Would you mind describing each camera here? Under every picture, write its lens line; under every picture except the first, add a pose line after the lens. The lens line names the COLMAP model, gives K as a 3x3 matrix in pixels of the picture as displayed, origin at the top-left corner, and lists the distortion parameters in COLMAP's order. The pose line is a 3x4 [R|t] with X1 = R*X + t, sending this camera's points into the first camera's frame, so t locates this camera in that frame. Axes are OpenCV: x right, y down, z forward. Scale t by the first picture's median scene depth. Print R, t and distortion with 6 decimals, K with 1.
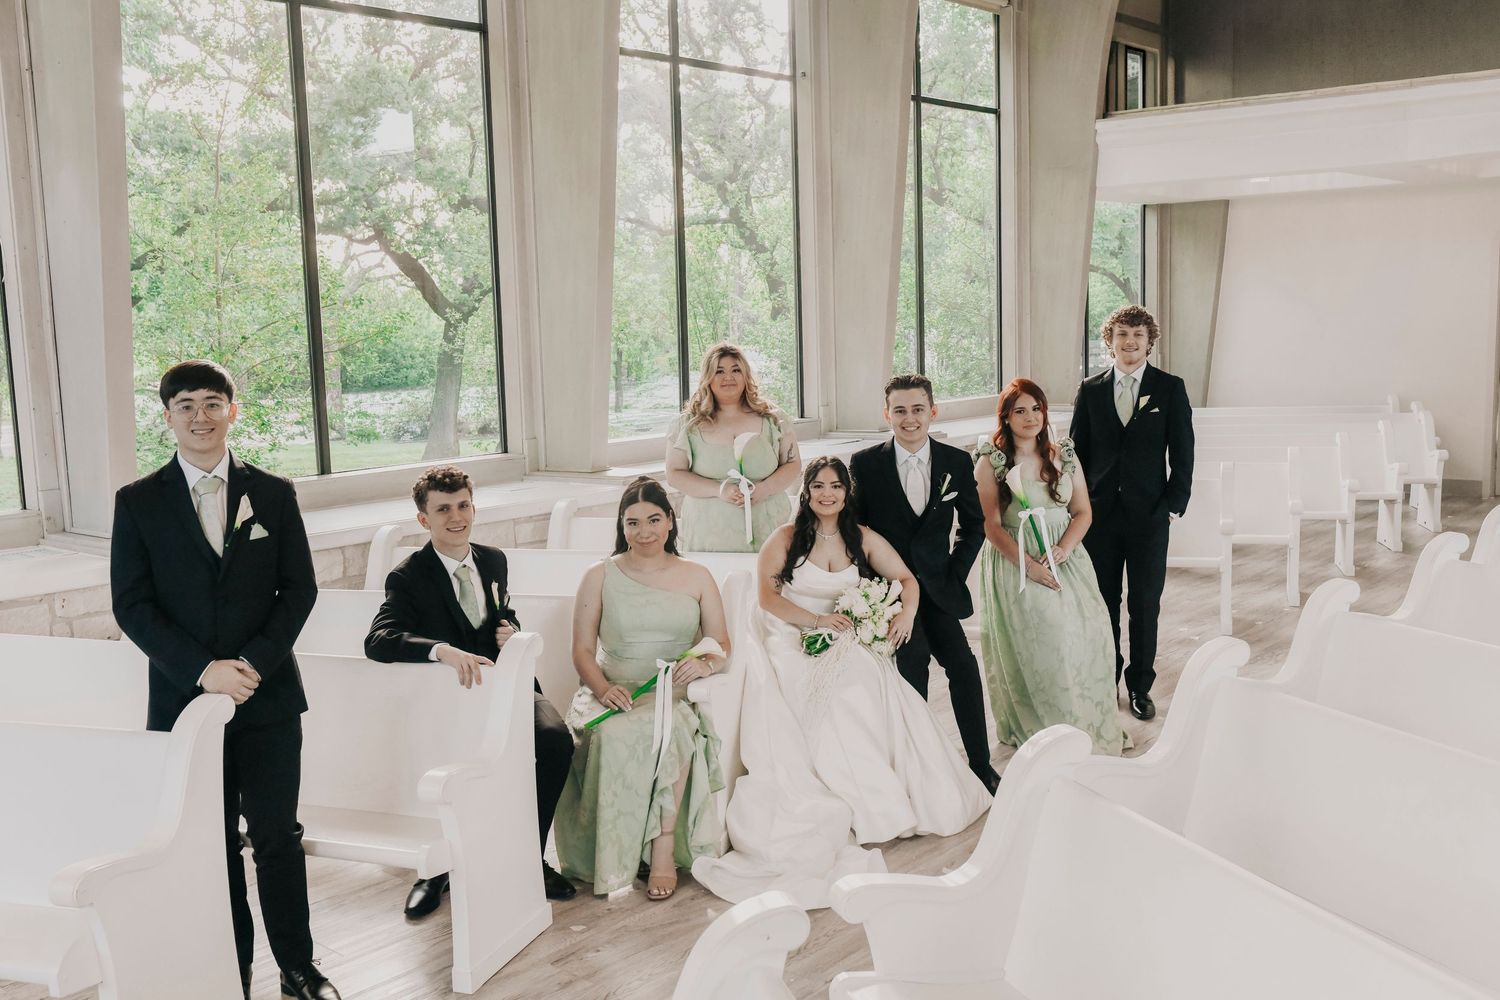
lens RADIAL K [[1538.4, 0, 750.0], [0, 1538.4, 500.0], [0, 0, 1]] dist [-0.037259, 0.003596]
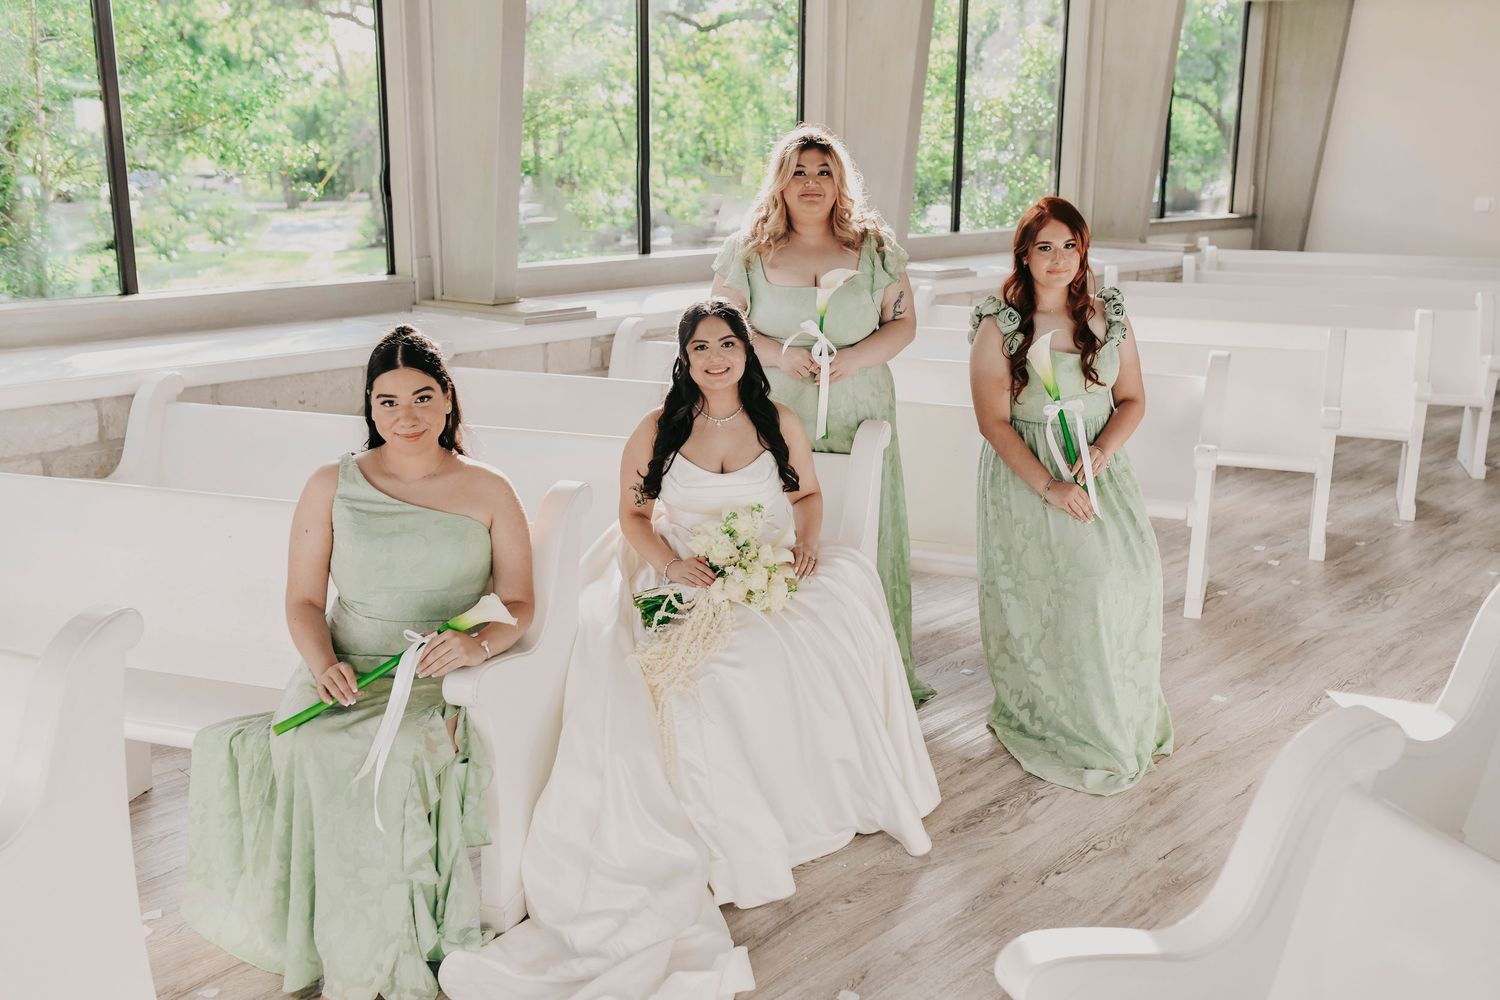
lens RADIAL K [[1538.4, 0, 750.0], [0, 1538.4, 500.0], [0, 0, 1]] dist [-0.037259, 0.003596]
pose [[0.997955, 0.049401, -0.040573, 0.079191], [-0.044581, 0.992690, 0.112154, -0.017450], [0.045817, -0.110116, 0.992862, 0.312961]]
